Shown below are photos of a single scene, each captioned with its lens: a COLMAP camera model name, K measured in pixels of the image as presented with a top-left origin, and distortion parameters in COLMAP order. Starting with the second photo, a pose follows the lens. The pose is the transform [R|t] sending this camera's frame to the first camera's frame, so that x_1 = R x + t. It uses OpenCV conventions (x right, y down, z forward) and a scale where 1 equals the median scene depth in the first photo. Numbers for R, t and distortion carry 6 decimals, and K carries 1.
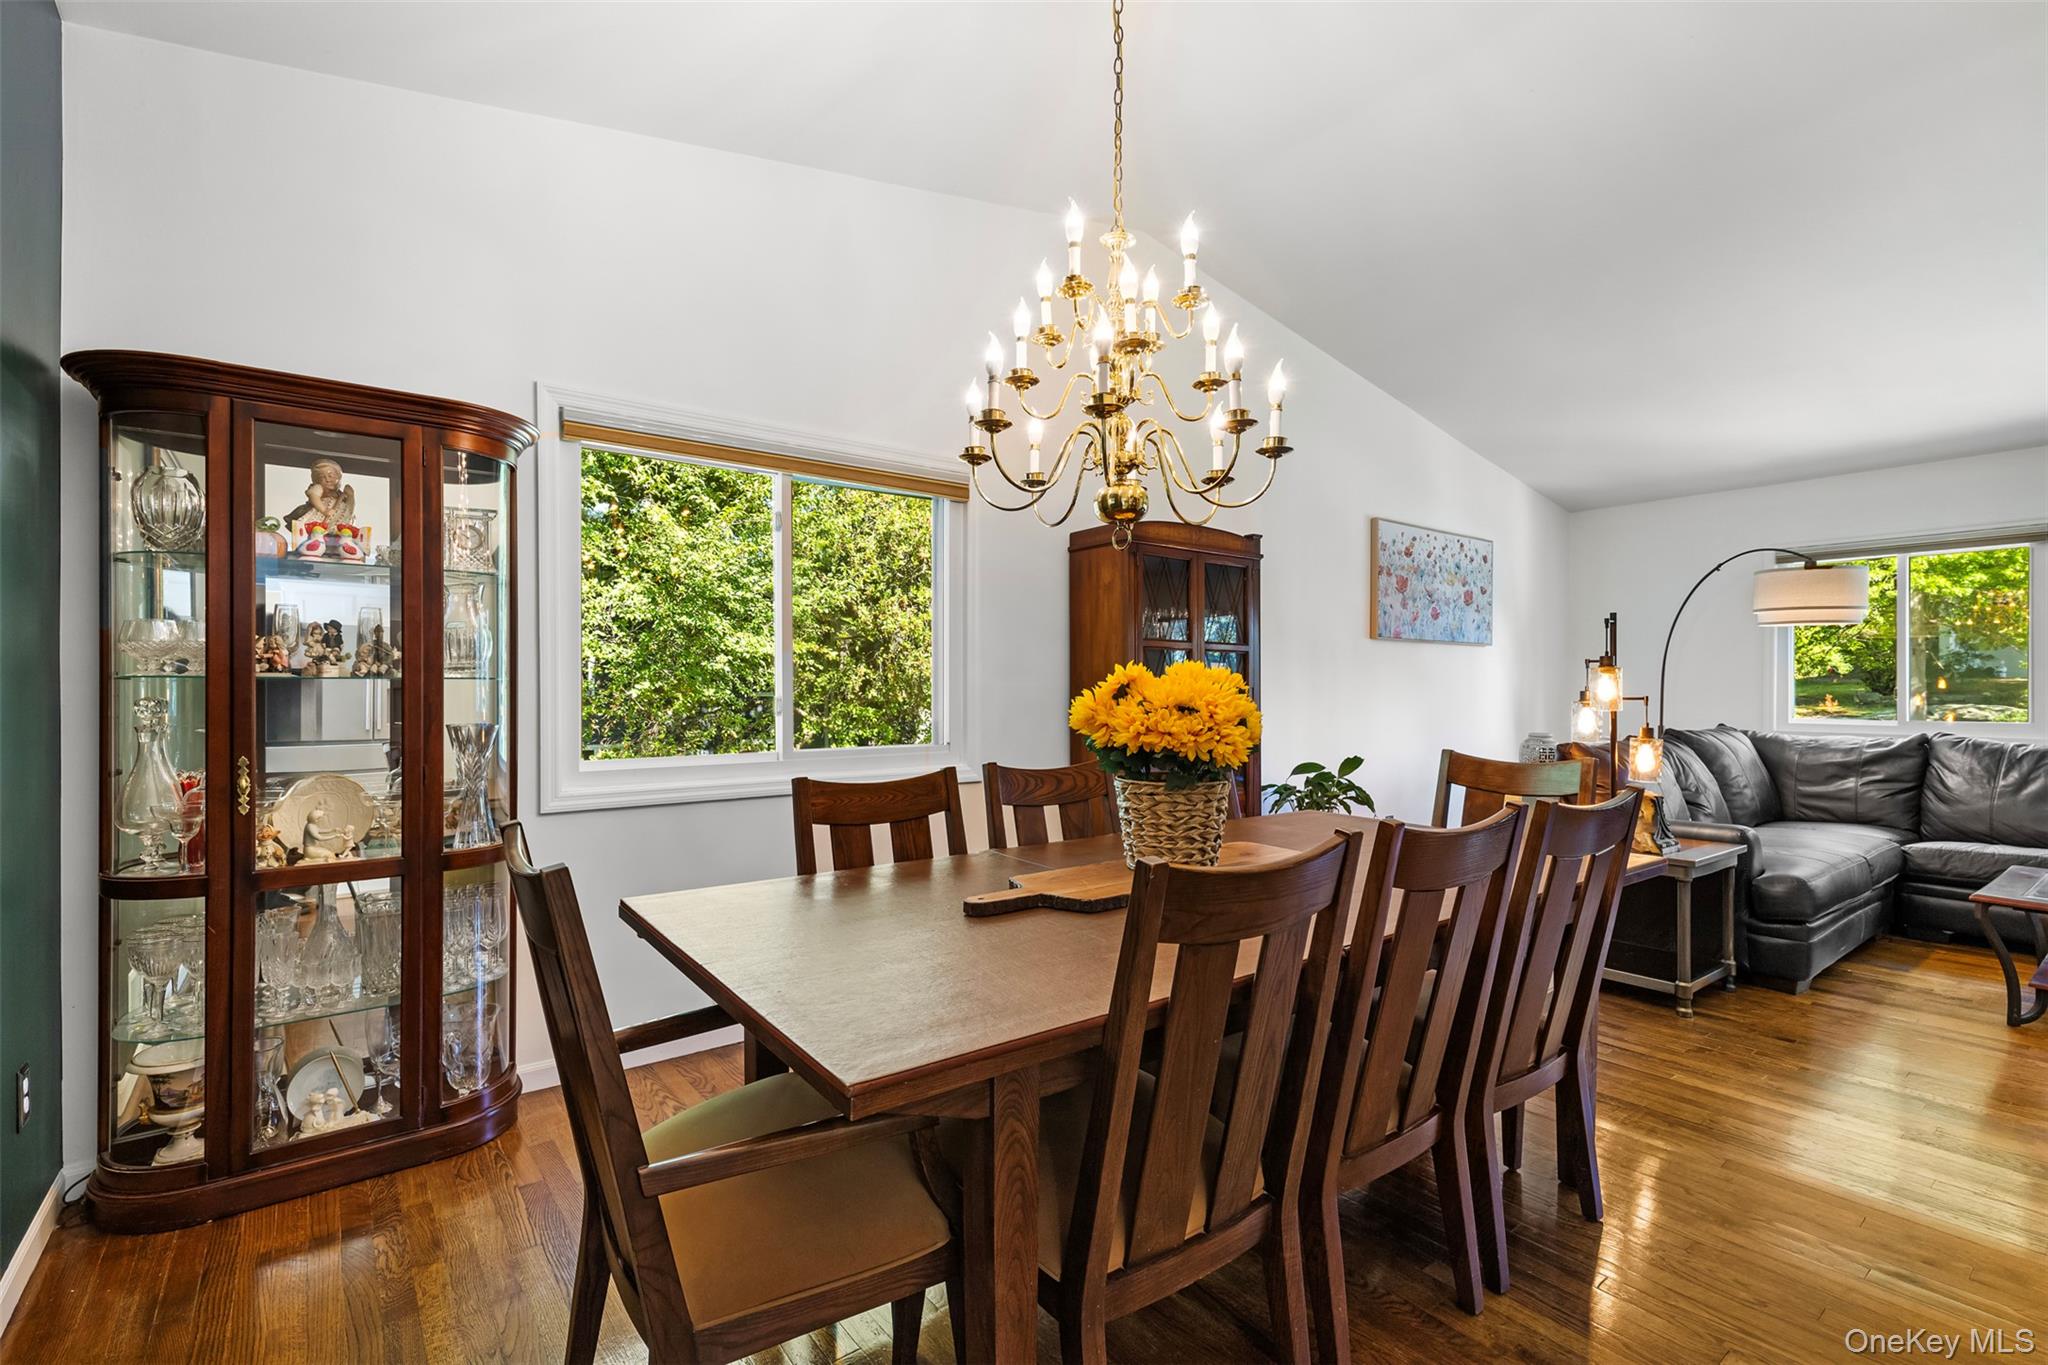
lens RADIAL K [[914.7, 0, 1024.0], [0, 914.7, 682.5], [0, 0, 1]] dist [0.003550, 0.000198]
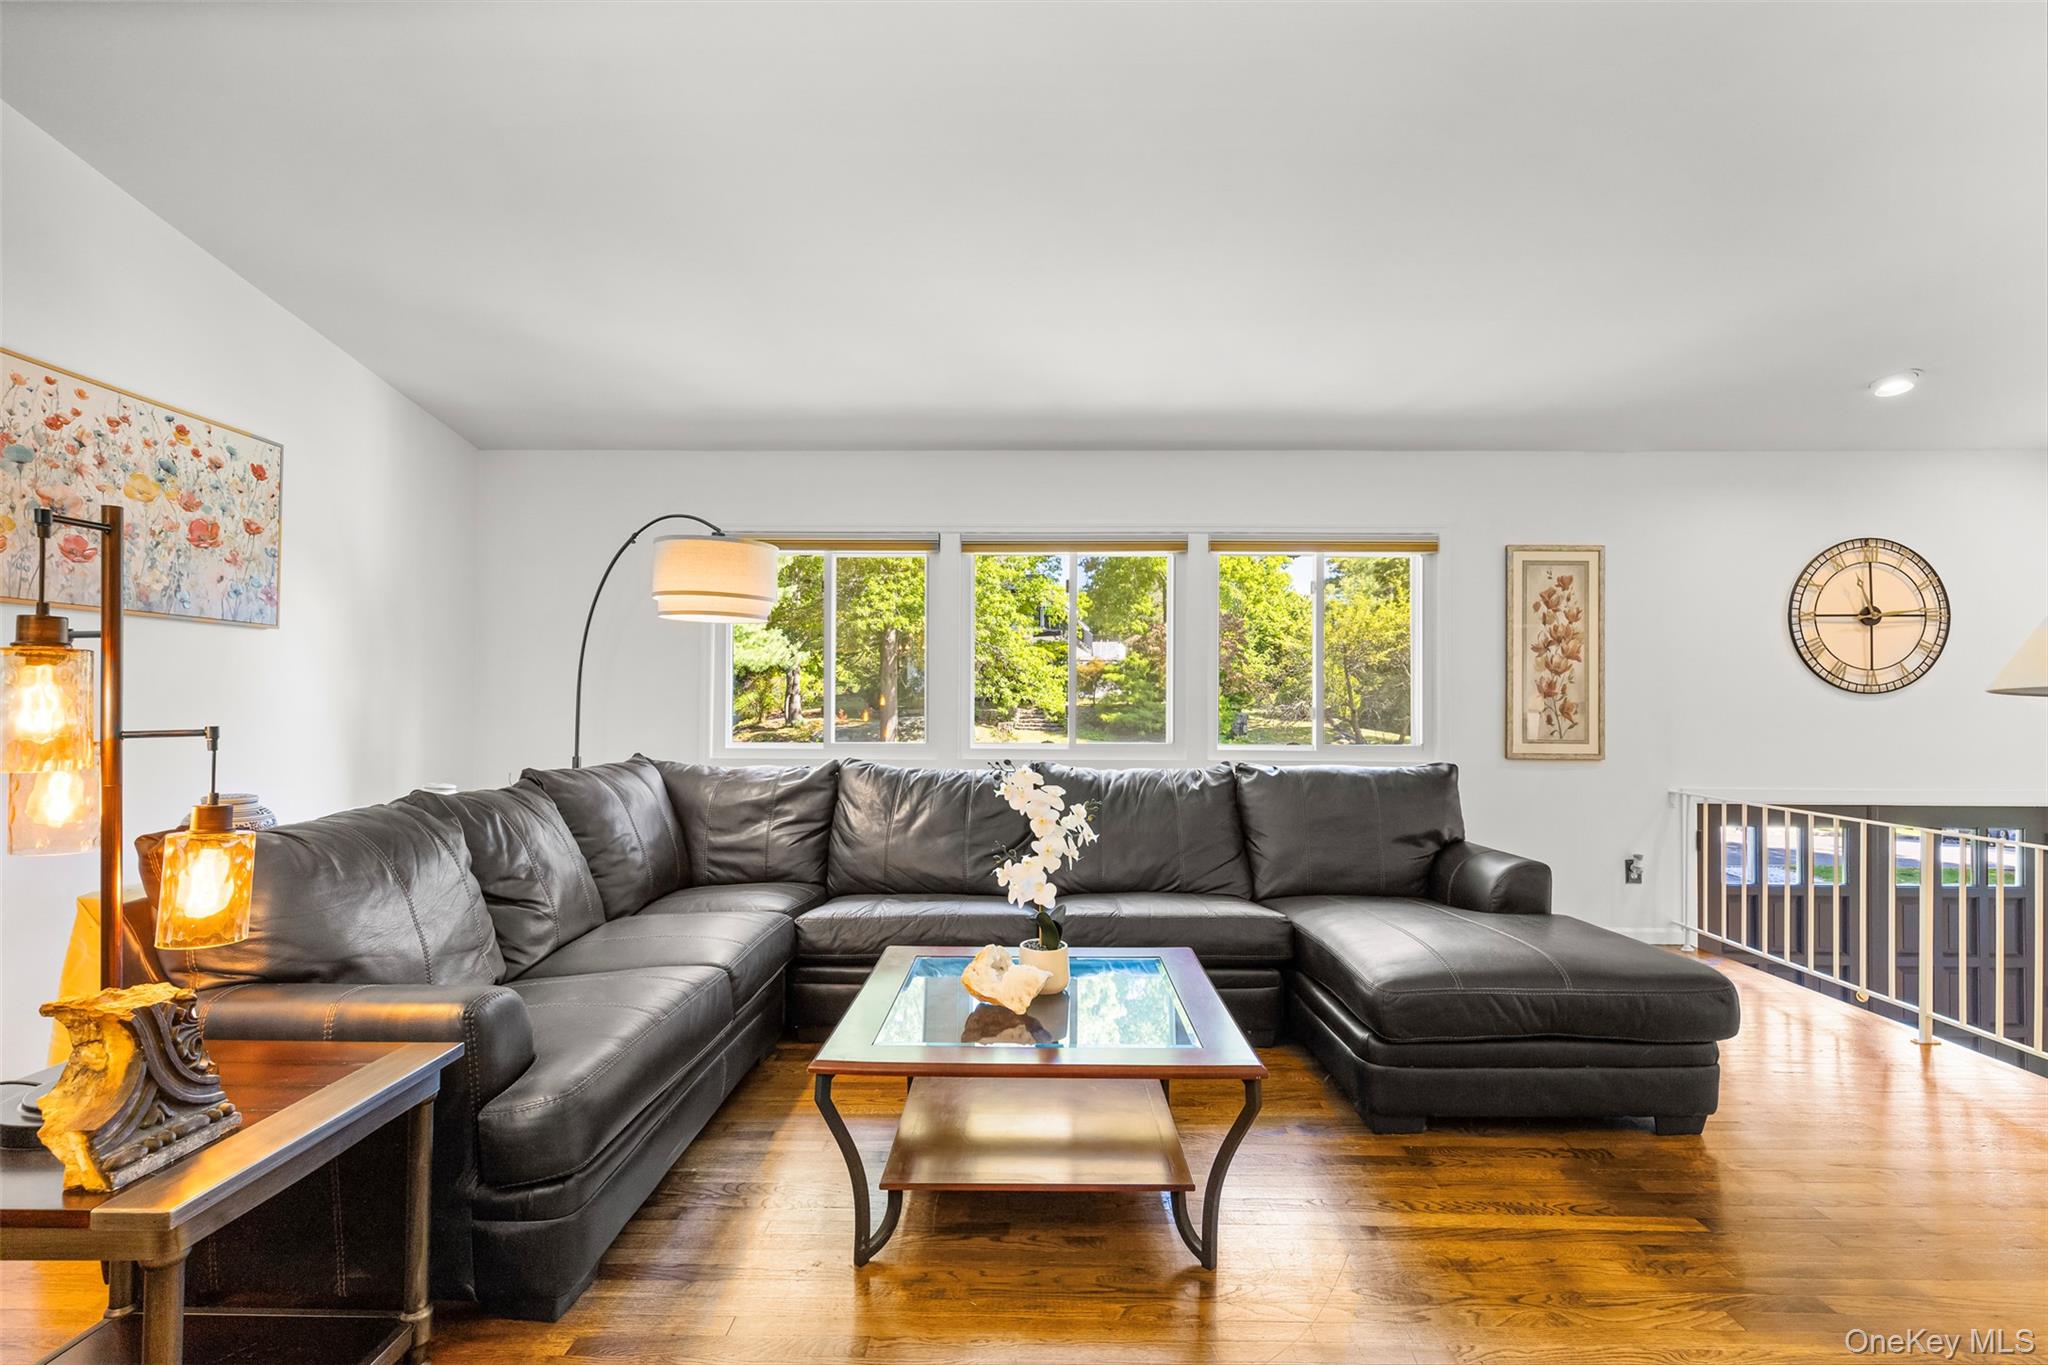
lens RADIAL K [[914.7, 0, 1024.0], [0, 914.7, 682.5], [0, 0, 1]] dist [0.003550, 0.000198]
pose [[0.616569, 0.020405, 0.787036, 0.431482], [-0.007634, 0.999772, -0.019940, 0.000887], [-0.787264, 0.006286, 0.616585, 0.354106]]
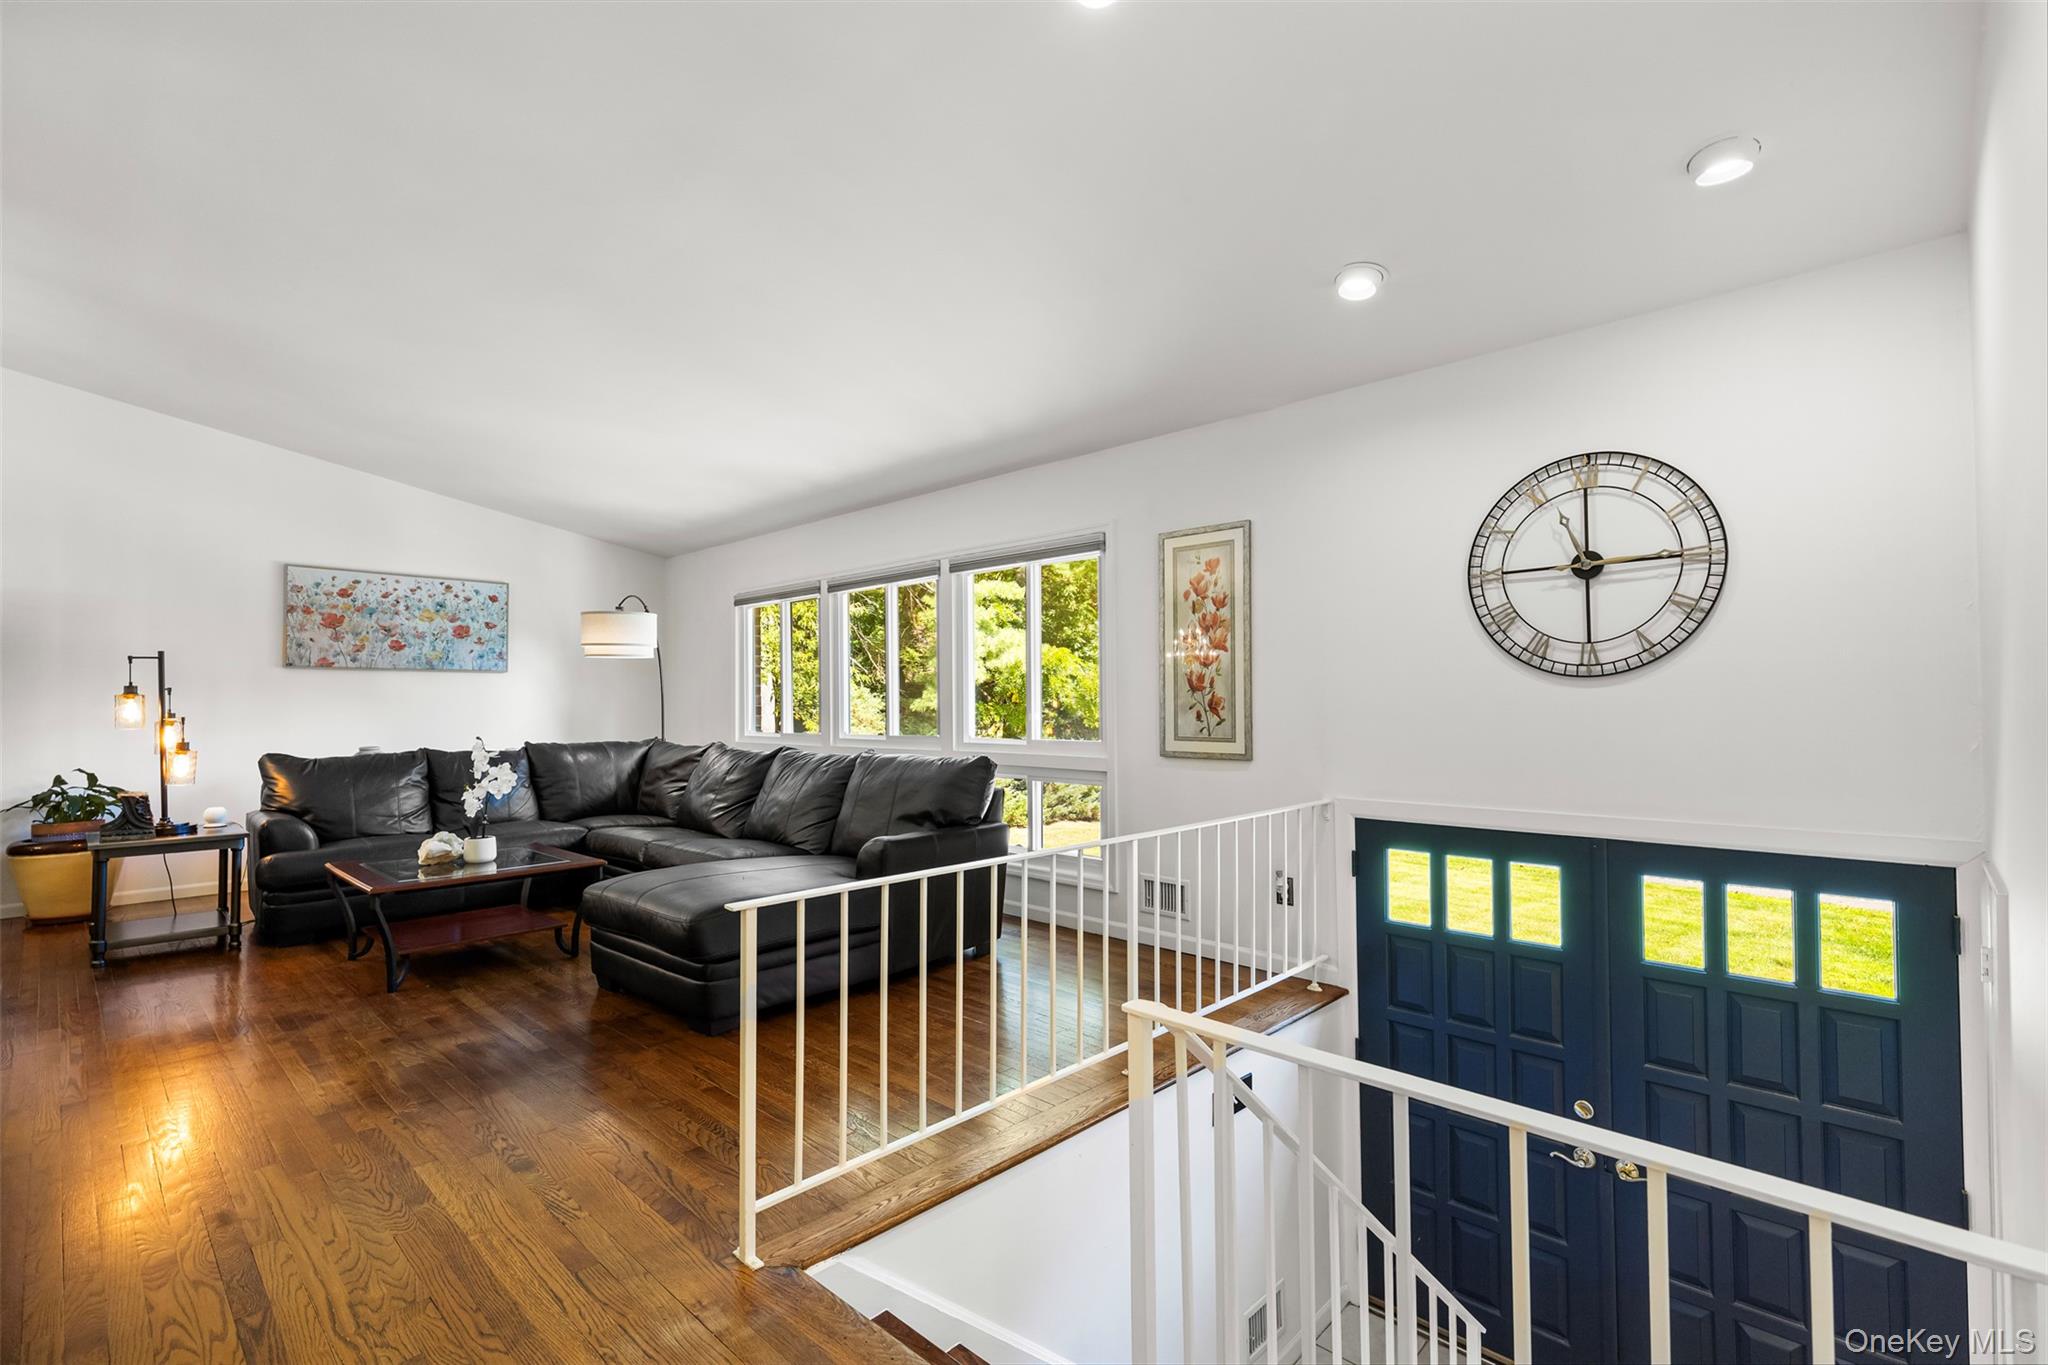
lens RADIAL K [[914.7, 0, 1024.0], [0, 914.7, 682.5], [0, 0, 1]] dist [0.003550, 0.000198]
pose [[0.986583, -0.003952, 0.163211, 1.195499], [0.007262, 0.999780, -0.019686, 0.000515], [-0.163097, 0.020607, 0.986395, -0.320340]]
